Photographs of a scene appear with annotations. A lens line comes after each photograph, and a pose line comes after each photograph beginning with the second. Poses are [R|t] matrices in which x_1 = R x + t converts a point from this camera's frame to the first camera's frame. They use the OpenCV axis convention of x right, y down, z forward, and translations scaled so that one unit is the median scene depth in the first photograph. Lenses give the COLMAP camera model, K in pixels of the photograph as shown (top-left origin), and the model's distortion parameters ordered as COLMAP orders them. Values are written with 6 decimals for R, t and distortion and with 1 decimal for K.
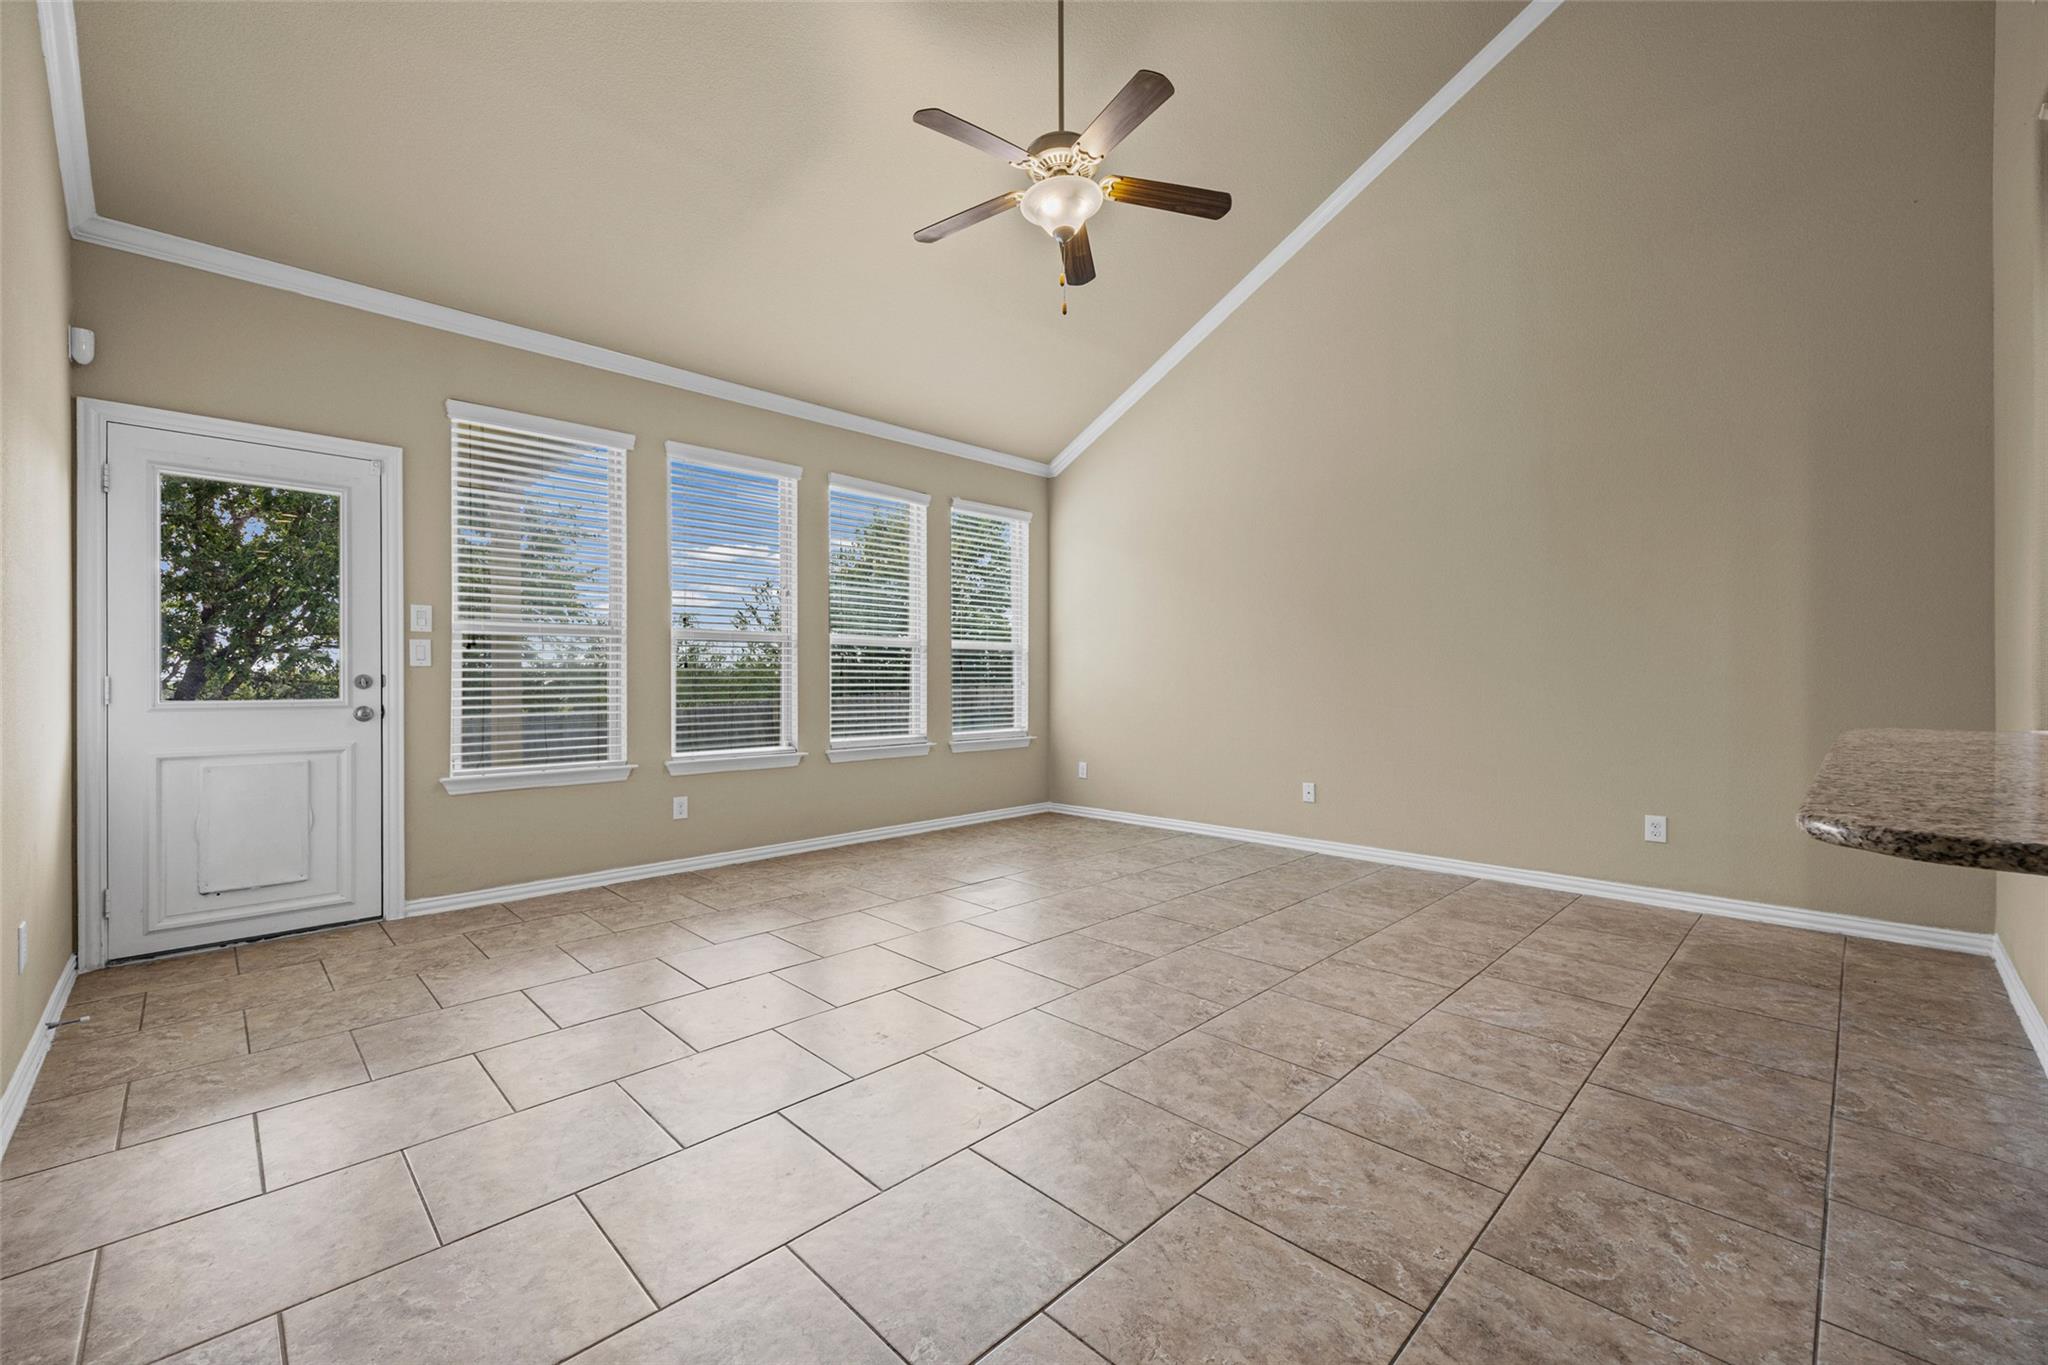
lens RADIAL K [[820.1, 0, 1024.0], [0, 820.1, 682.5], [0, 0, 1]] dist [0.000193, -0.000068]
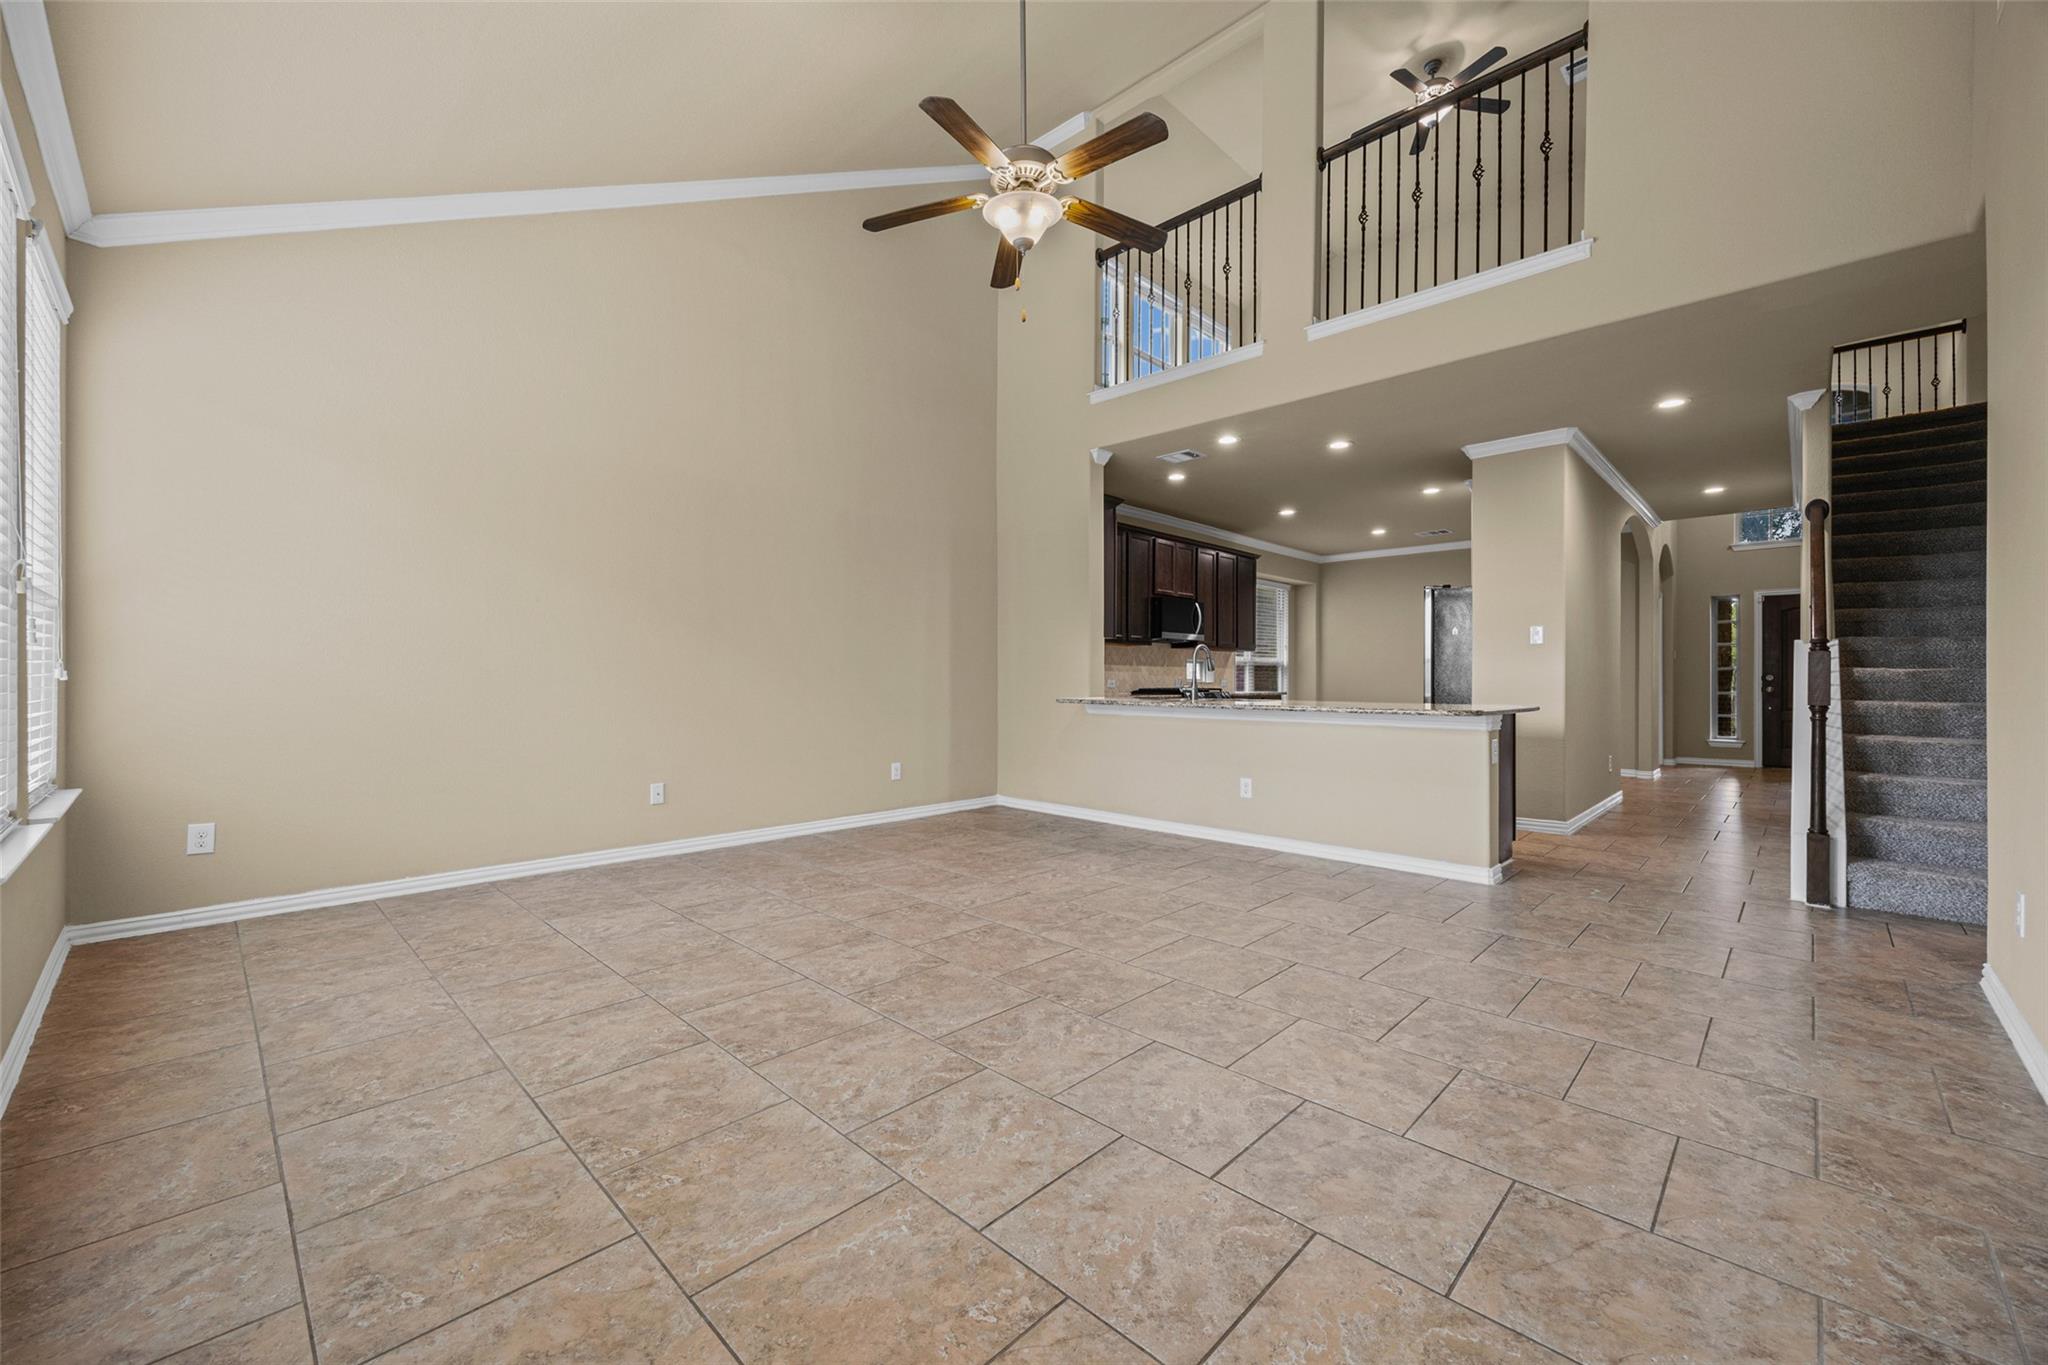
lens RADIAL K [[809.3, 0, 1023.1], [0, 809.3, 673.5], [0, 0, 1]] dist [0.000260, -0.000360]
pose [[-0.020253, 0.006468, 0.999774, -0.897314], [-0.004450, 0.999969, -0.006560, 0.004238], [-0.999785, -0.004581, -0.020224, 0.944520]]
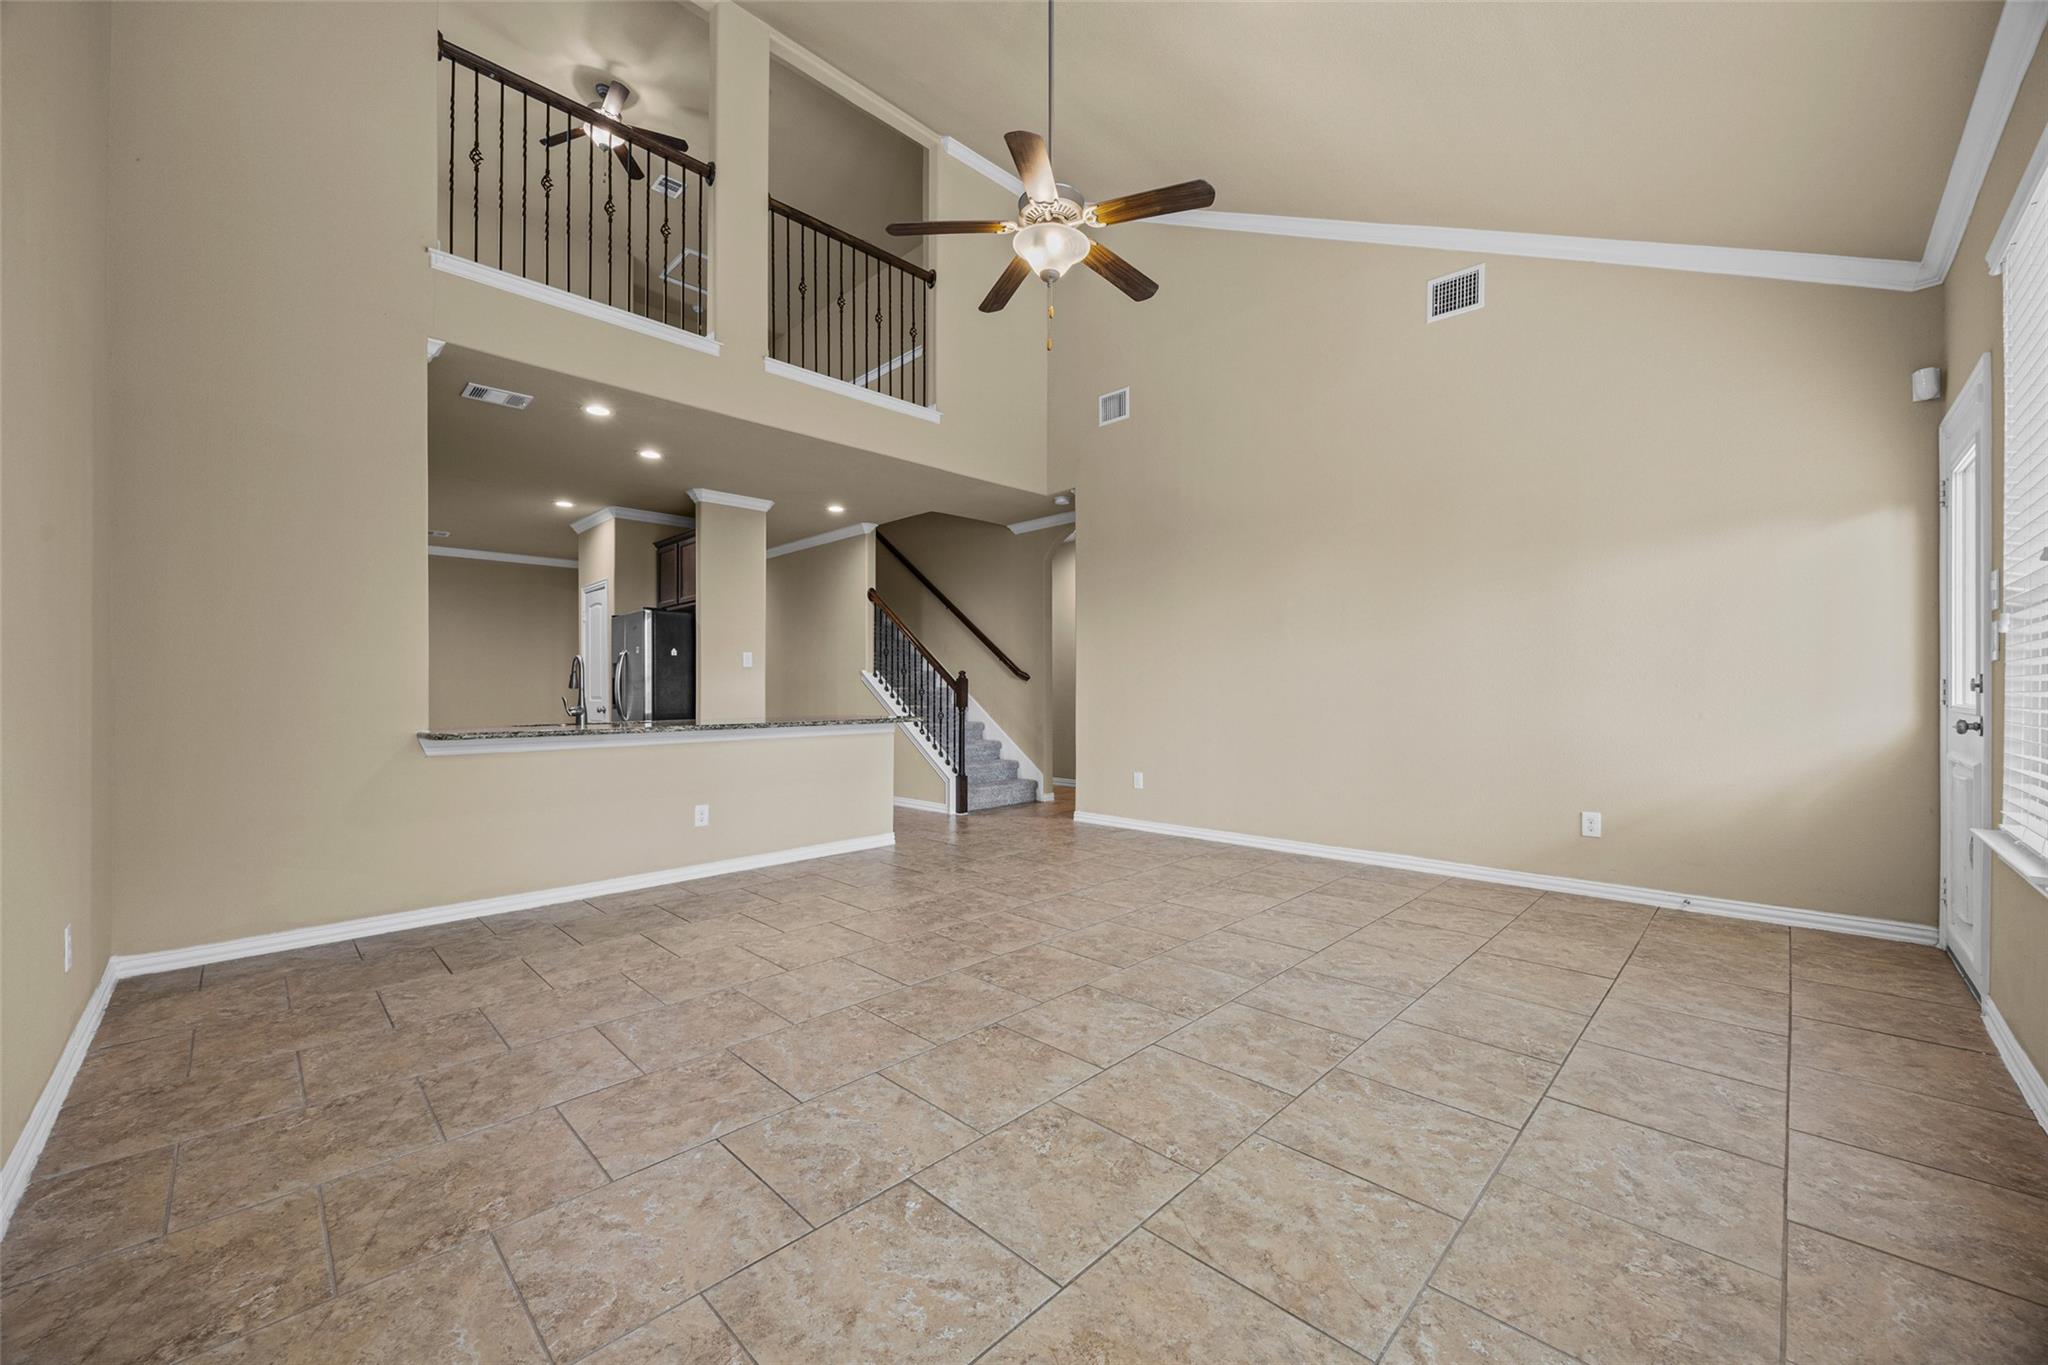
lens RADIAL K [[776.1, 0, 1023.1], [0, 776.1, 693.7], [0, 0, 1]] dist [-0.002320, -0.000232]
pose [[-0.999924, 0.009675, -0.007594, 0.084220], [0.009655, 0.999950, 0.002605, -0.002694], [0.007619, 0.002531, -0.999968, 1.861149]]
